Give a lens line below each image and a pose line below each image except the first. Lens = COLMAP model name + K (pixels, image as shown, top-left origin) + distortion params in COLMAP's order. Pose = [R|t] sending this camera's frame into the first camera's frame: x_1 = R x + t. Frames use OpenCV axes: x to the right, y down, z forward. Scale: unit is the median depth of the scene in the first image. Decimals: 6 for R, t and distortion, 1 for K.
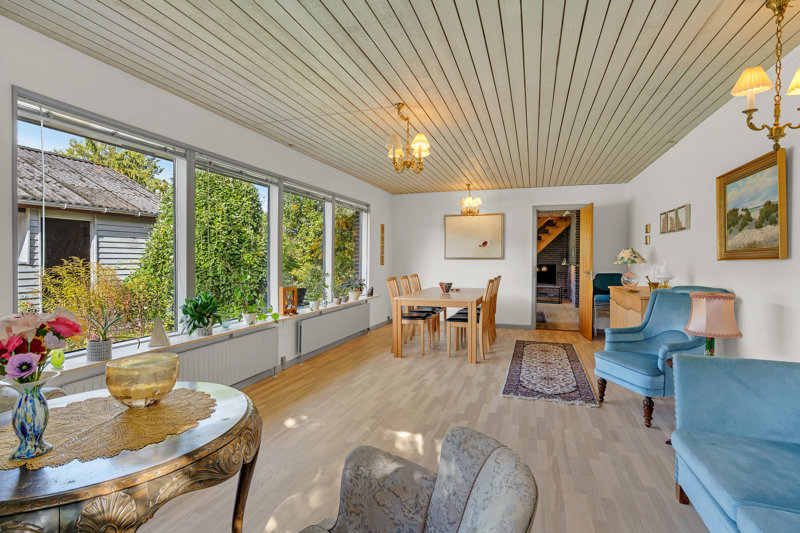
lens RADIAL K [[397.6, 0, 401.5], [0, 397.6, 264.6], [0, 0, 1]] dist [-0.003139, -0.000223]
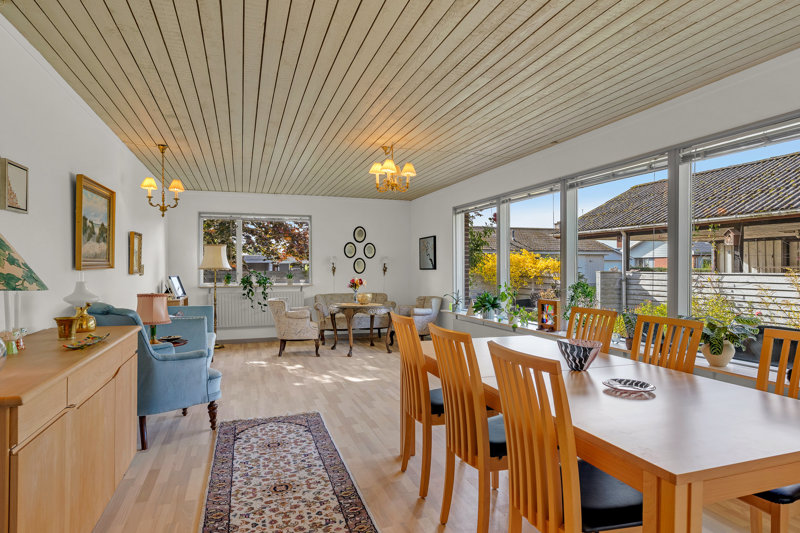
lens RADIAL K [[449.6, 0, 403.0], [0, 449.6, 269.5], [0, 0, 1]] dist [-0.003469, 0.000267]
pose [[-0.786820, 0.000141, -0.617182, 0.716138], [-0.011694, 0.999817, 0.015136, -0.030232], [0.617071, 0.019126, -0.786675, 1.857238]]
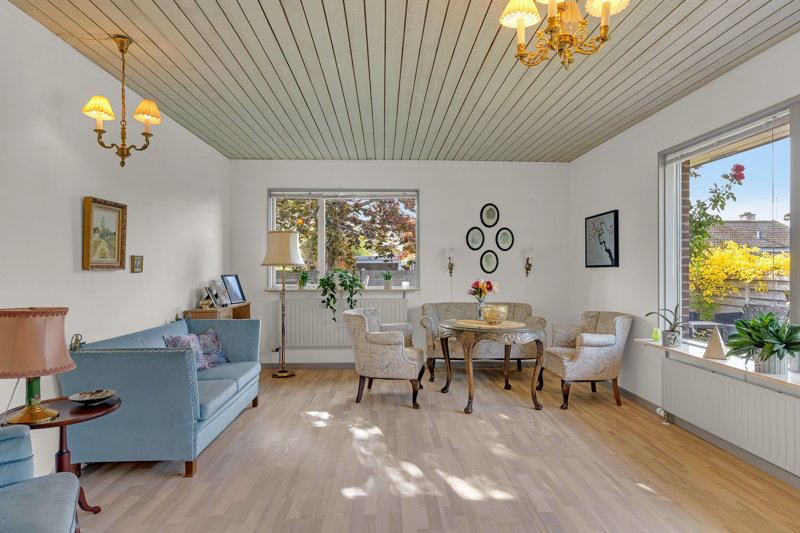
lens RADIAL K [[449.6, 0, 403.0], [0, 449.6, 269.5], [0, 0, 1]] dist [-0.003469, 0.000267]
pose [[-0.934387, -0.005020, -0.356223, 0.338354], [-0.010980, 0.999831, 0.014711, -0.006970], [0.356089, 0.017657, -0.934285, 1.307013]]
